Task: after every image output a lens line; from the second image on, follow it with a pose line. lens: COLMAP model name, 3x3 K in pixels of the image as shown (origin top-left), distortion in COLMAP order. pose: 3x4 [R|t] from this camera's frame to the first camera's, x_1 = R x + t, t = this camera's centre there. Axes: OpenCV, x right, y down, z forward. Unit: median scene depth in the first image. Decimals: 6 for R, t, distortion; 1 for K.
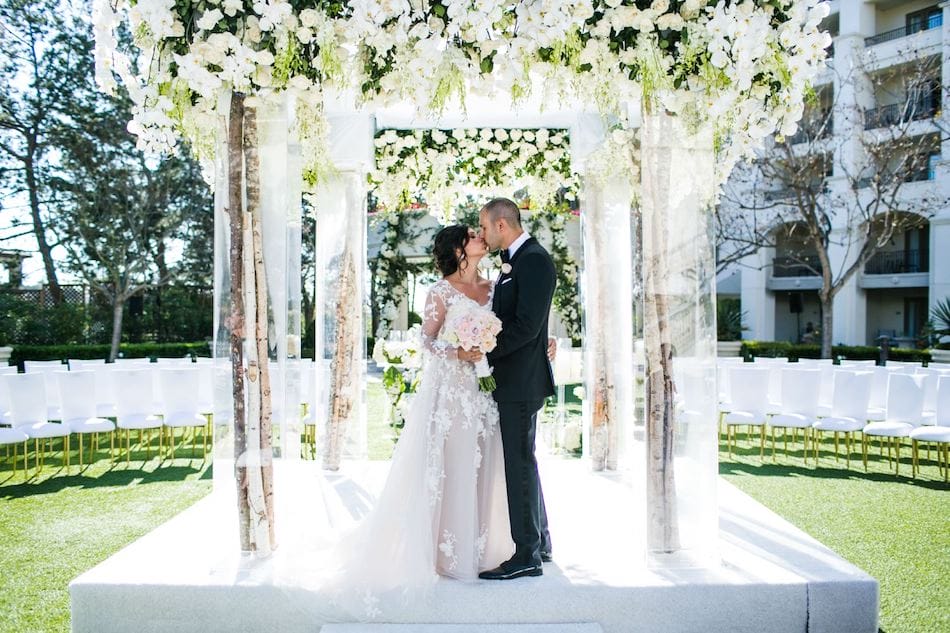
lens RADIAL K [[919.2, 0, 474.8], [0, 919.2, 309.7], [0, 0, 1]] dist [-0.067116, 0.000000]
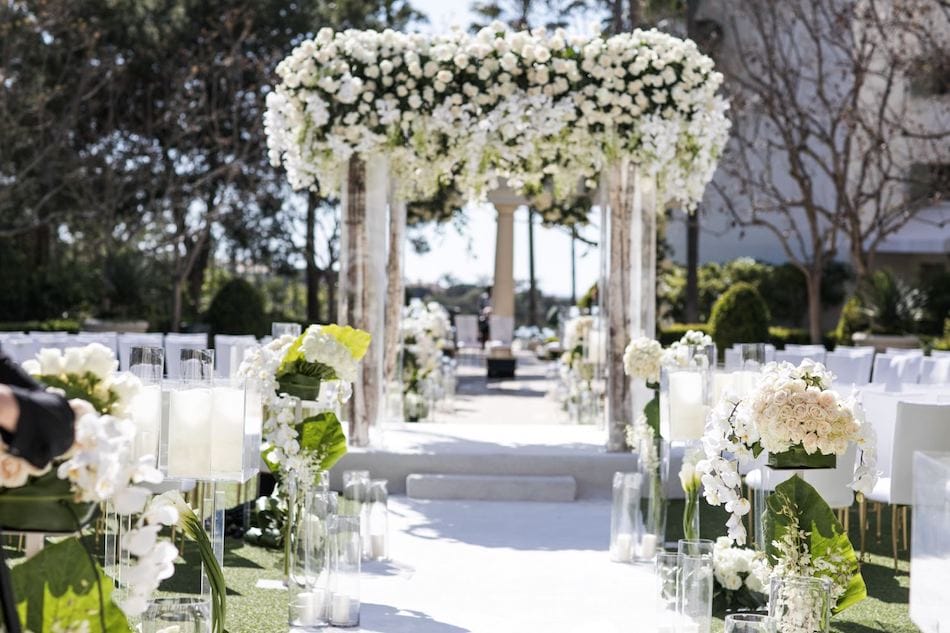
lens RADIAL K [[2252.4, 0, 470.5], [0, 2252.4, 312.4], [0, 0, 1]] dist [0.182930, 0.000000]
pose [[0.999721, 0.019922, -0.012671, -0.003311], [-0.019668, 0.999608, 0.019922, -0.022015], [0.013063, -0.019667, 0.999721, -1.732111]]
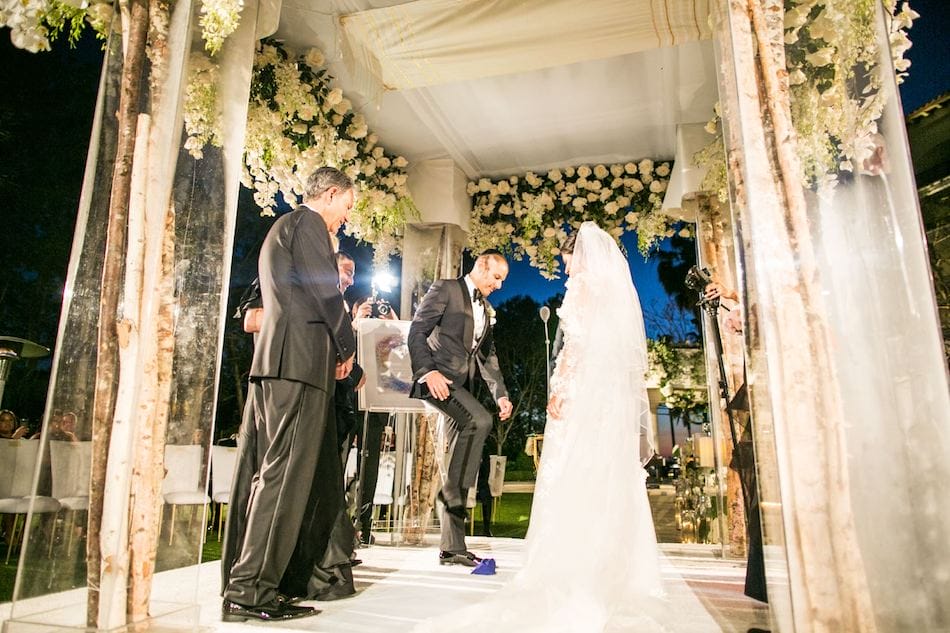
lens RADIAL K [[654.4, 0, 473.7], [0, 654.4, 307.5], [0, 0, 1]] dist [-0.046731, 0.007086]
pose [[0.959924, -0.059378, -0.273899, 0.078871], [-0.003288, 0.974845, -0.222860, 0.091908], [0.280242, 0.214829, 0.935582, 0.377873]]
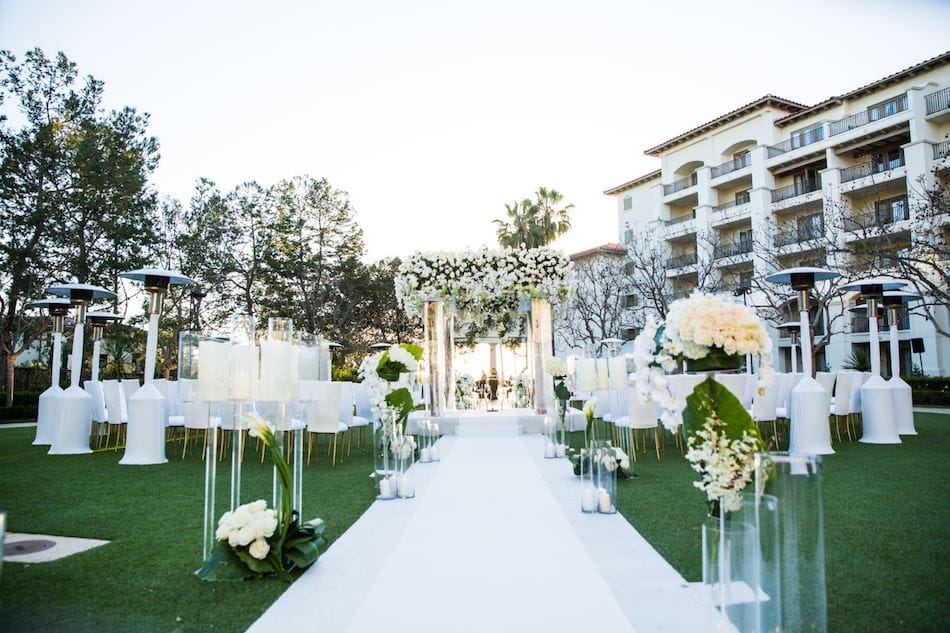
lens RADIAL K [[654.4, 0, 470.5], [0, 654.4, 320.8], [0, 0, 1]] dist [-0.046731, 0.007086]
pose [[0.999186, -0.023020, -0.033140, 0.005035], [0.020125, 0.996162, -0.085181, 0.066466], [0.034973, 0.084445, 0.995814, -1.091668]]
